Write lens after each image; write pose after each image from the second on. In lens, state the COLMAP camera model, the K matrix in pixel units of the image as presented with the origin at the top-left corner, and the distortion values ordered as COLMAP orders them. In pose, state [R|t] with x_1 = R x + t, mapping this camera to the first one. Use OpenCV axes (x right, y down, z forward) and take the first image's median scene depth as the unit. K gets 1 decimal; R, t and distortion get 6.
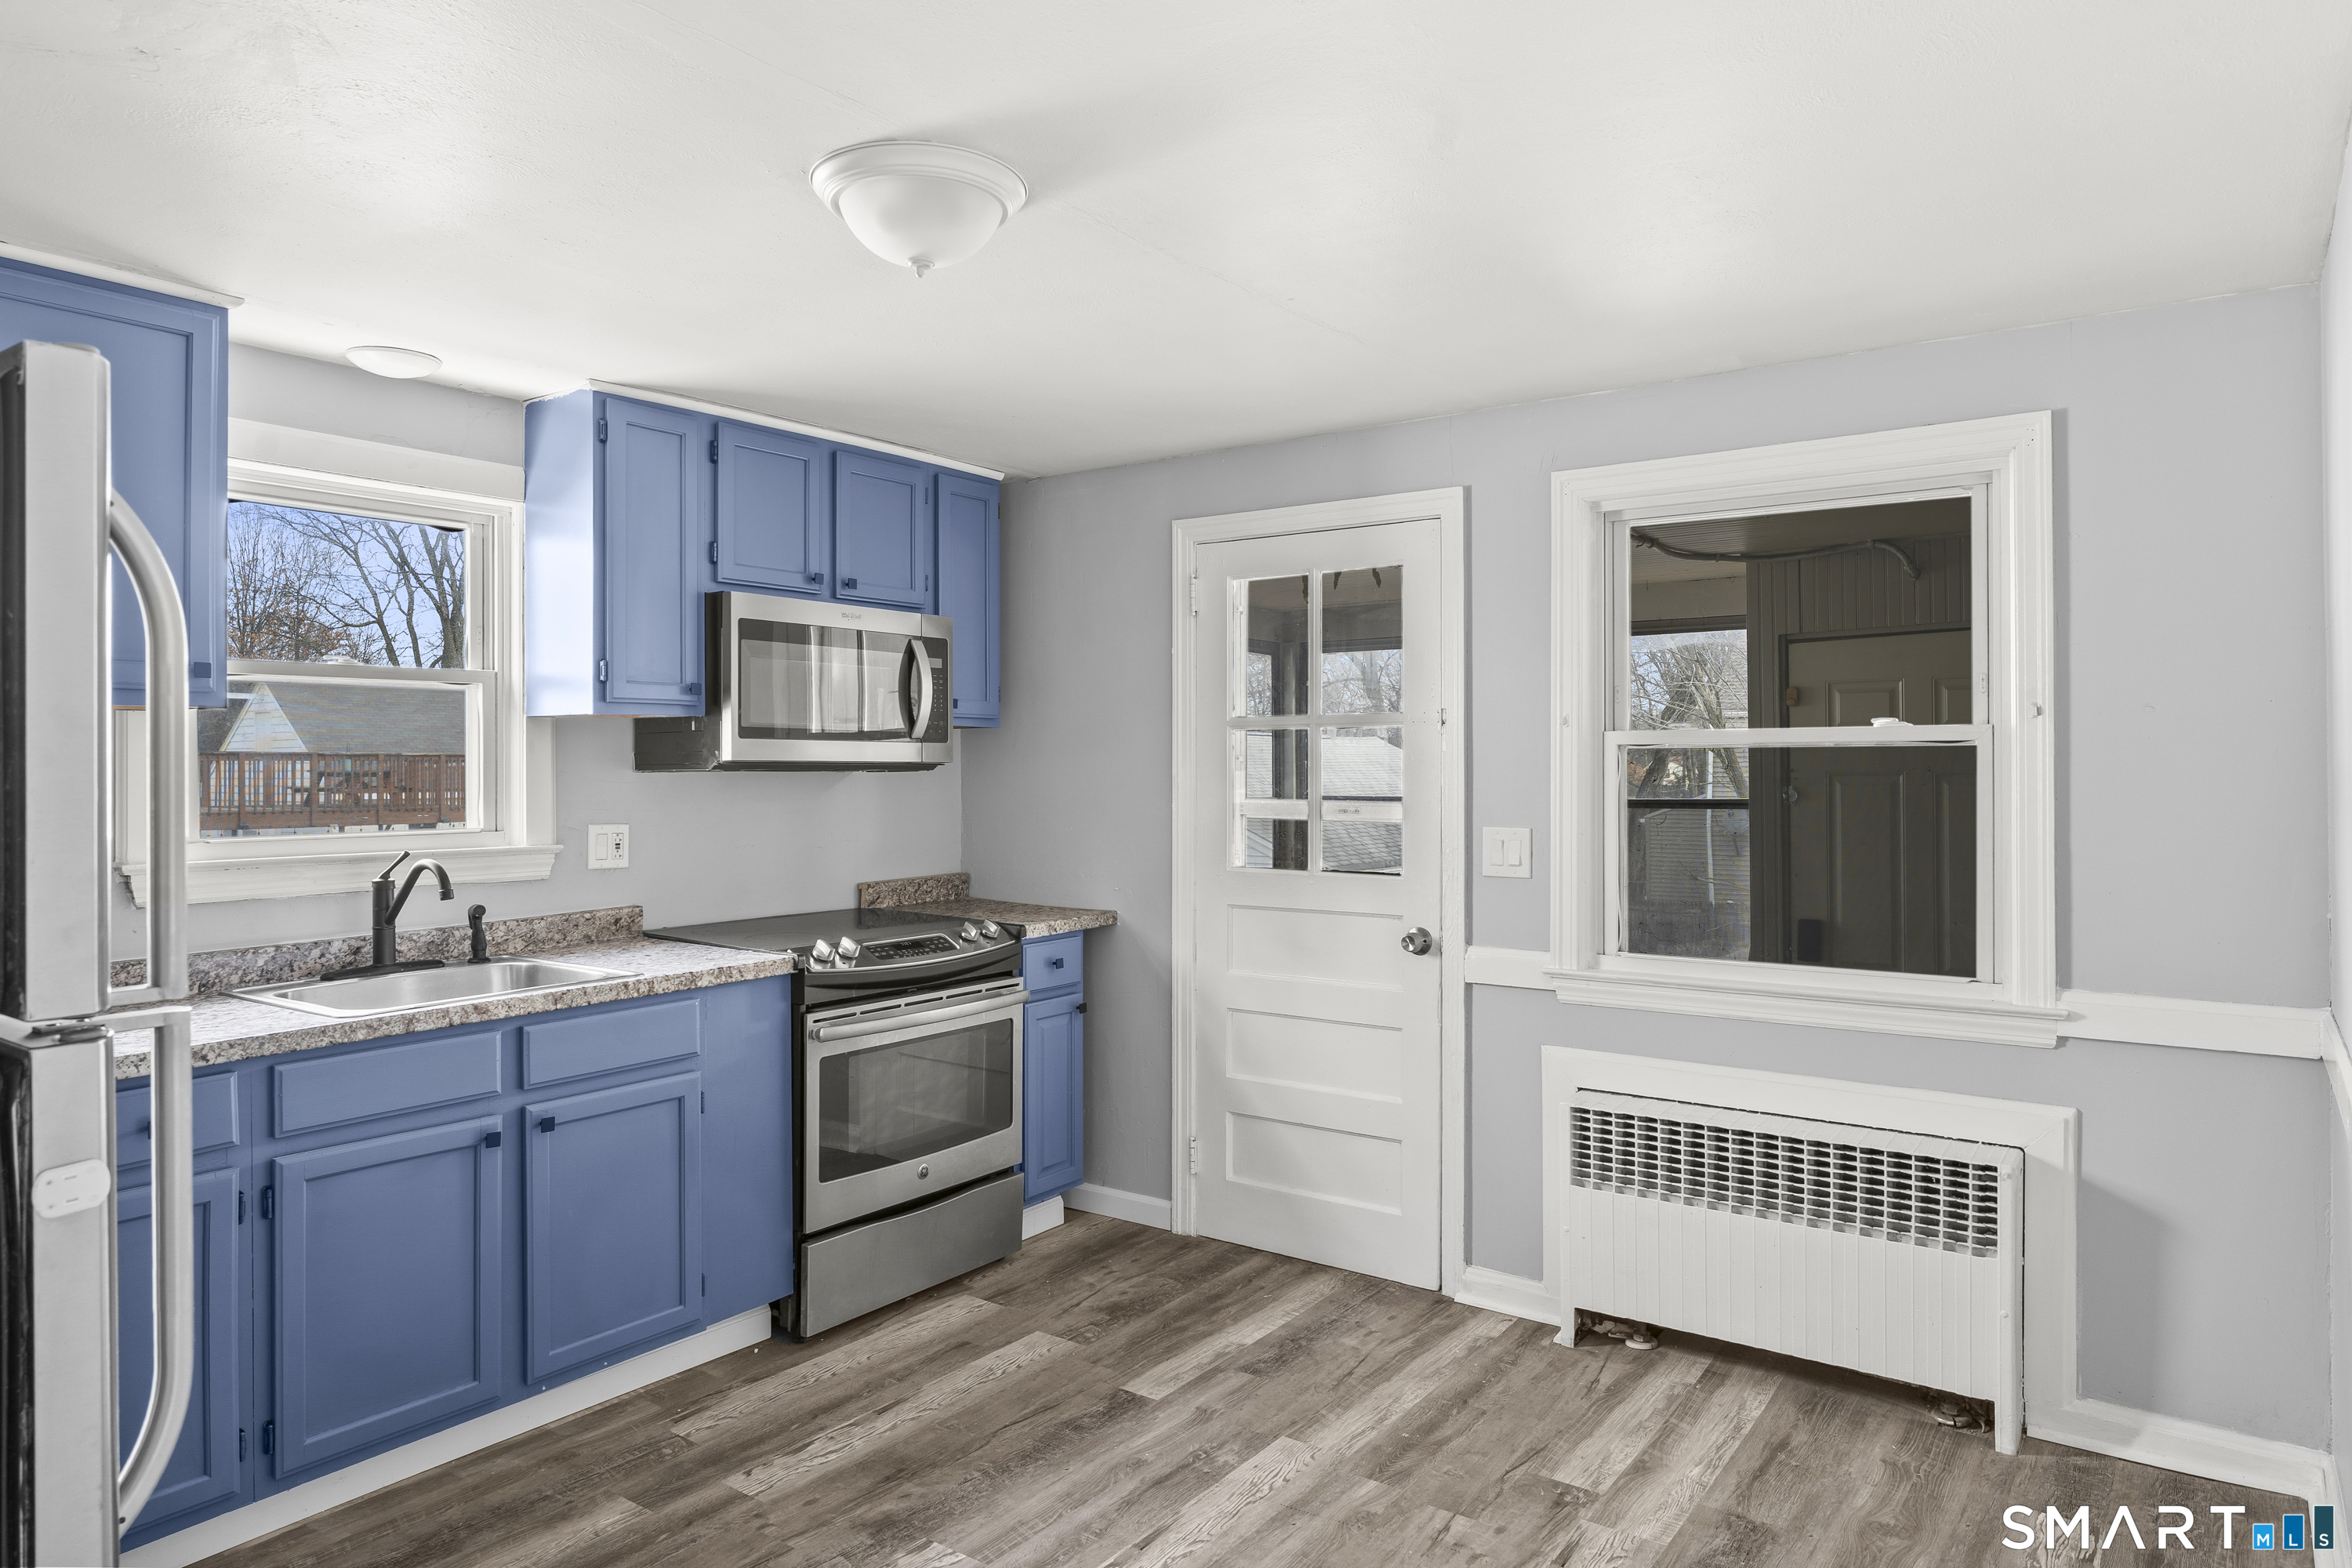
lens RADIAL K [[1432.1, 0, 1176.0], [0, 1432.1, 784.0], [0, 0, 1]] dist [0.002368, 0.001610]
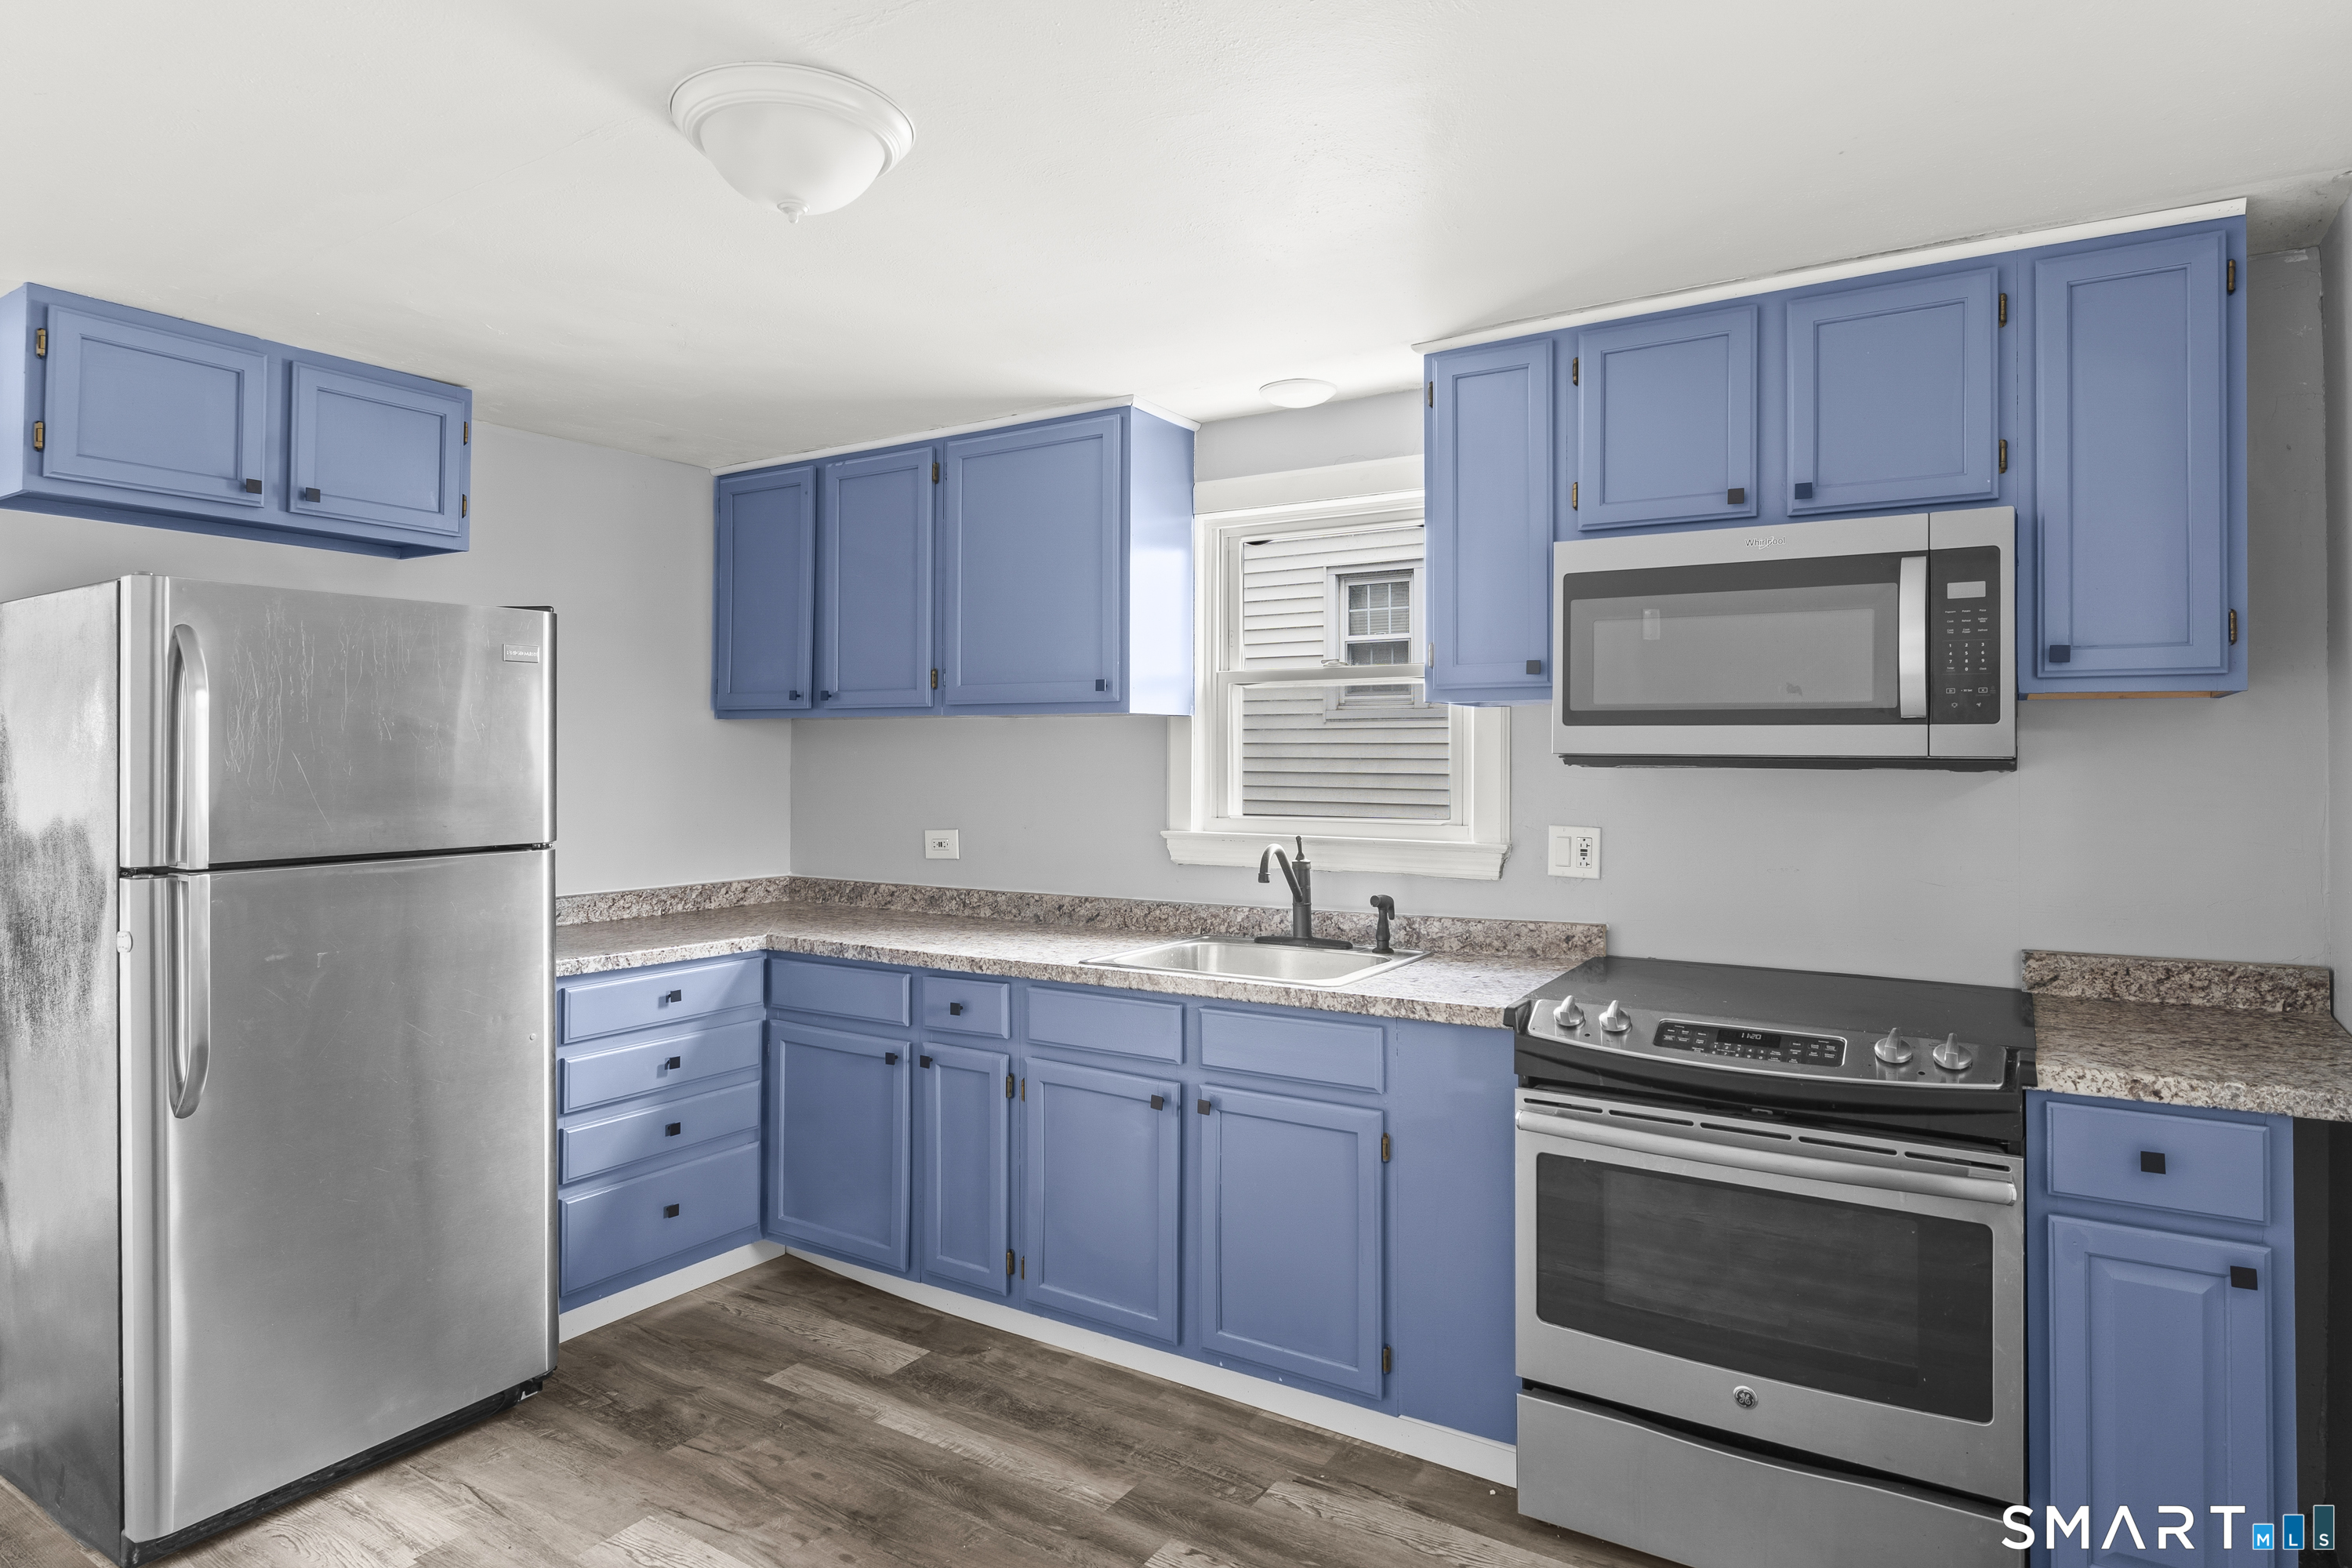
lens RADIAL K [[1337.6, 0, 1168.7], [0, 1337.6, 752.7], [0, 0, 1]] dist [-0.004489, -0.000215]
pose [[0.057959, 0.001238, -0.998318, 0.485879], [-0.014248, 0.999898, 0.000413, -0.016589], [0.998217, 0.014200, 0.057971, 0.849612]]
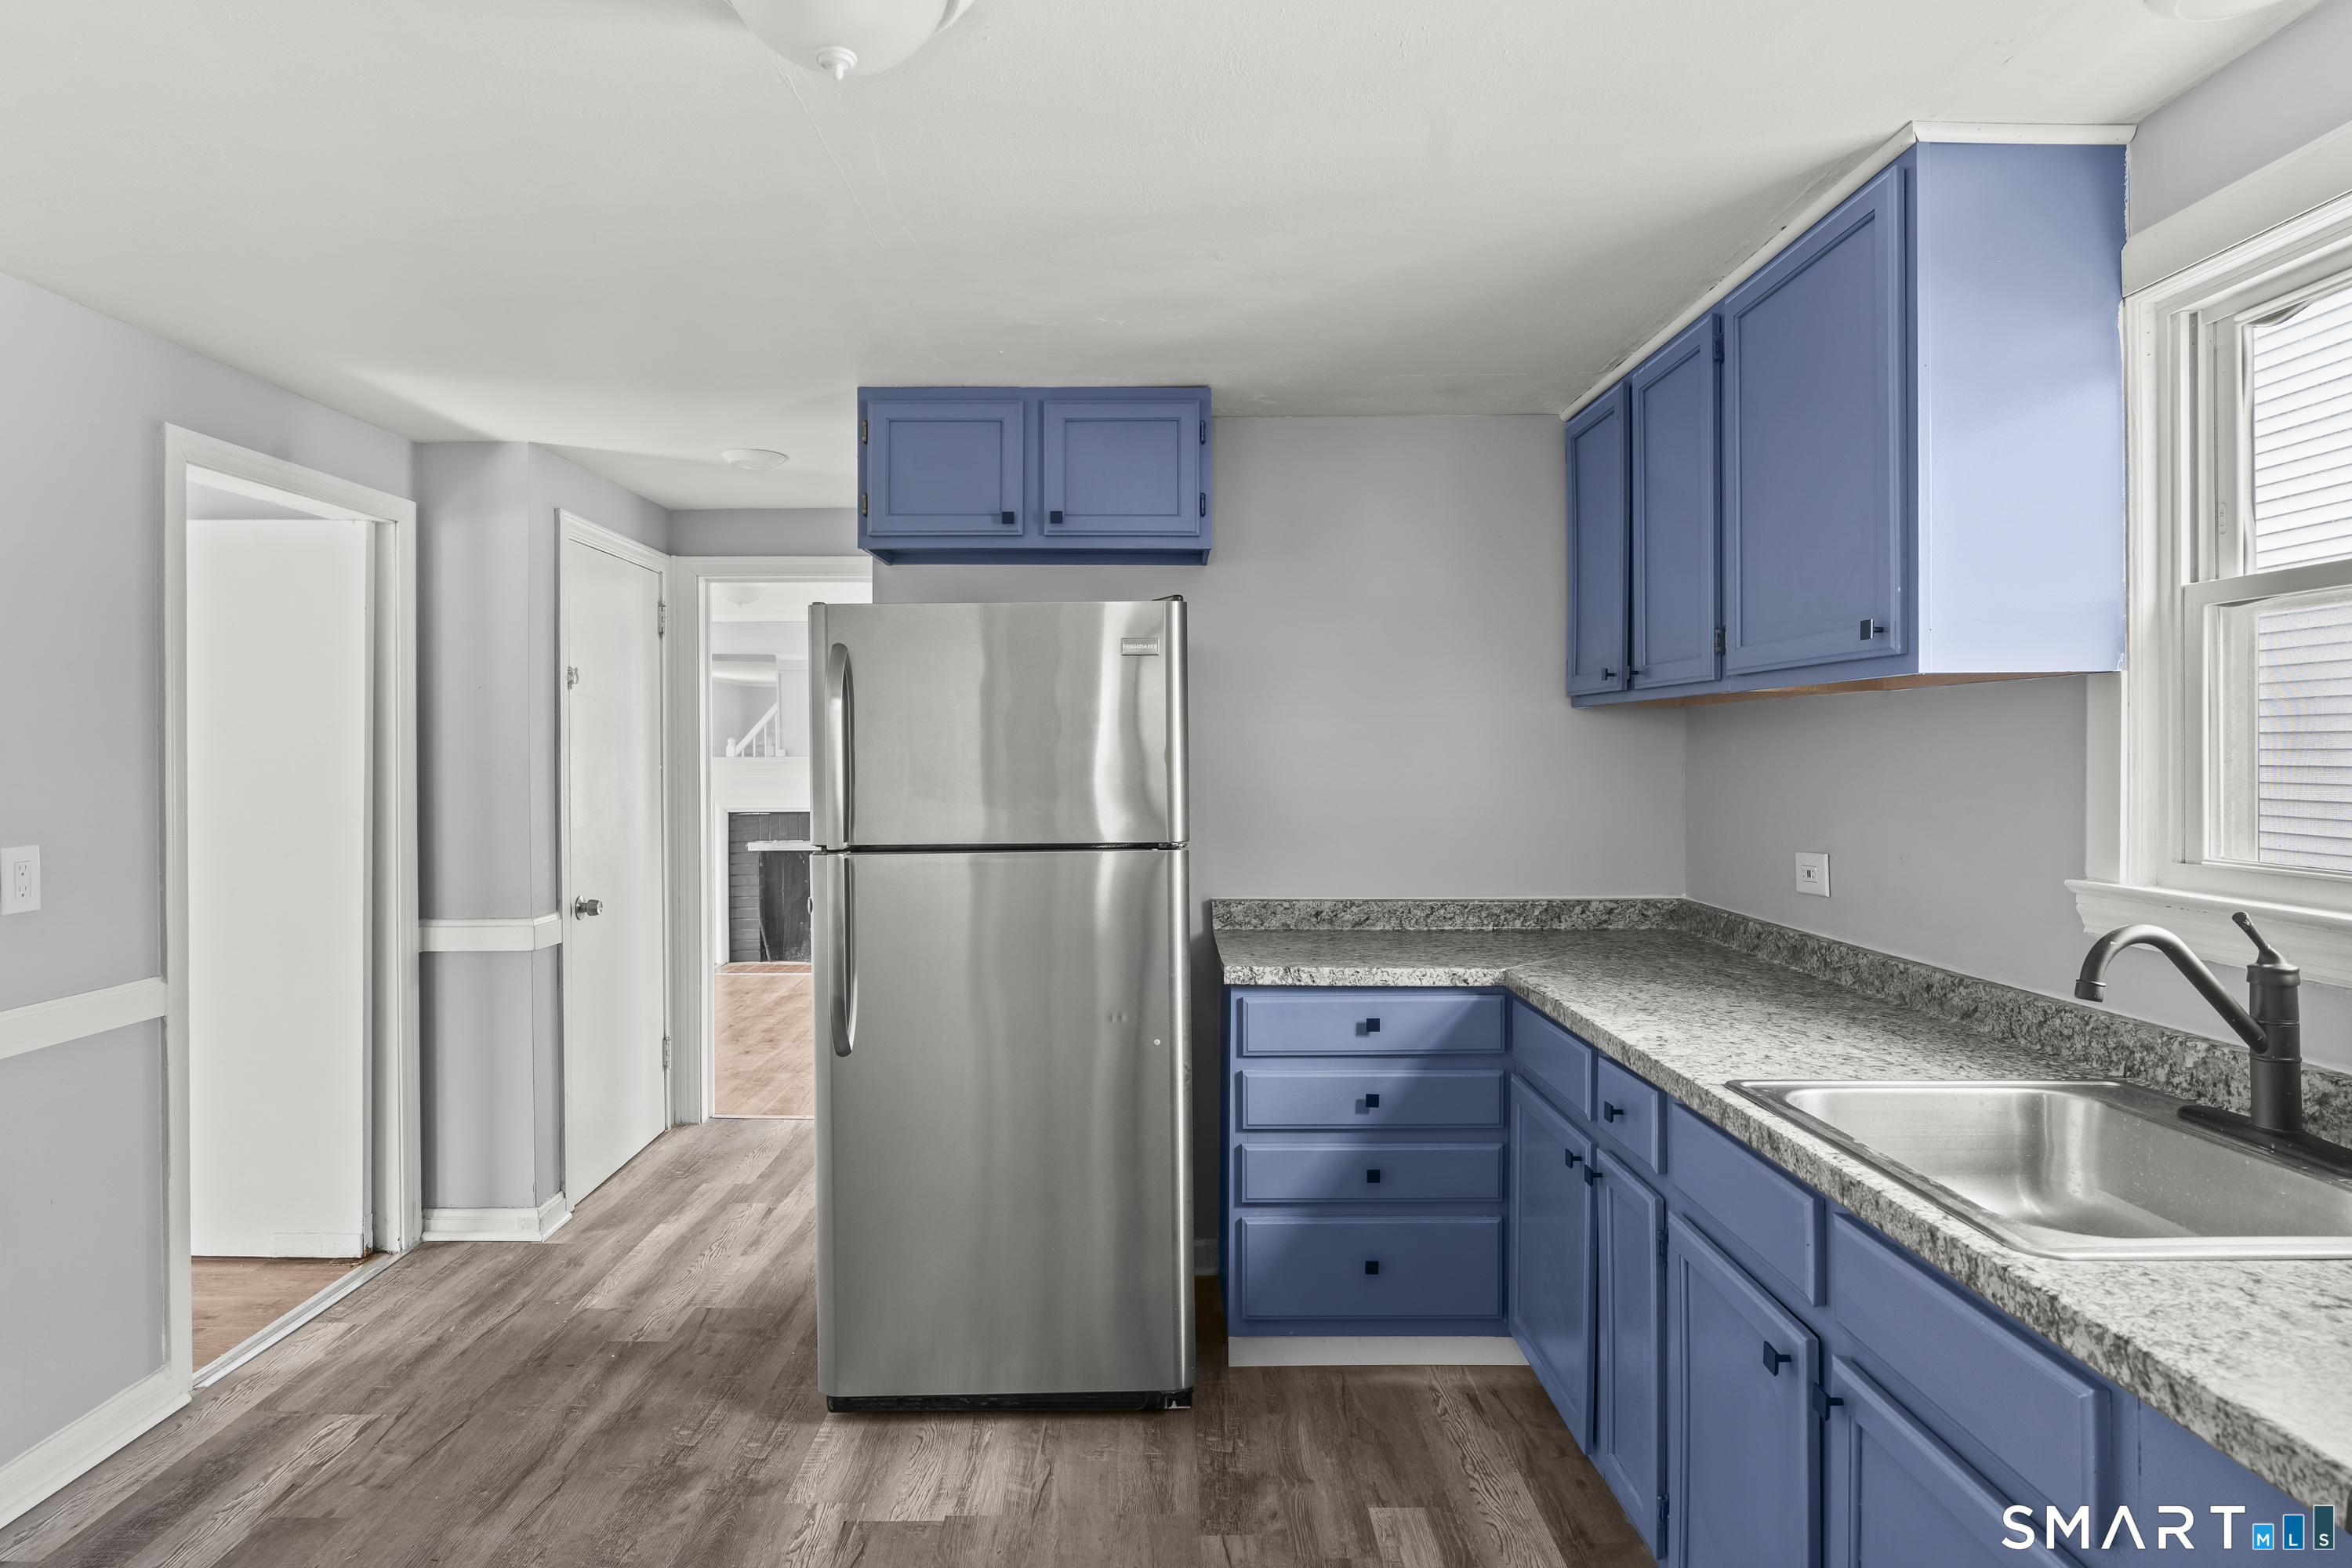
lens RADIAL K [[1293.7, 0, 1174.4], [0, 1293.7, 760.2], [0, 0, 1]] dist [-0.027888, 0.017129]
pose [[-0.809602, 0.009583, -0.586901, 0.047828], [-0.000447, 0.999856, 0.016943, -0.016628], [0.586979, 0.013979, -0.809481, 1.161058]]
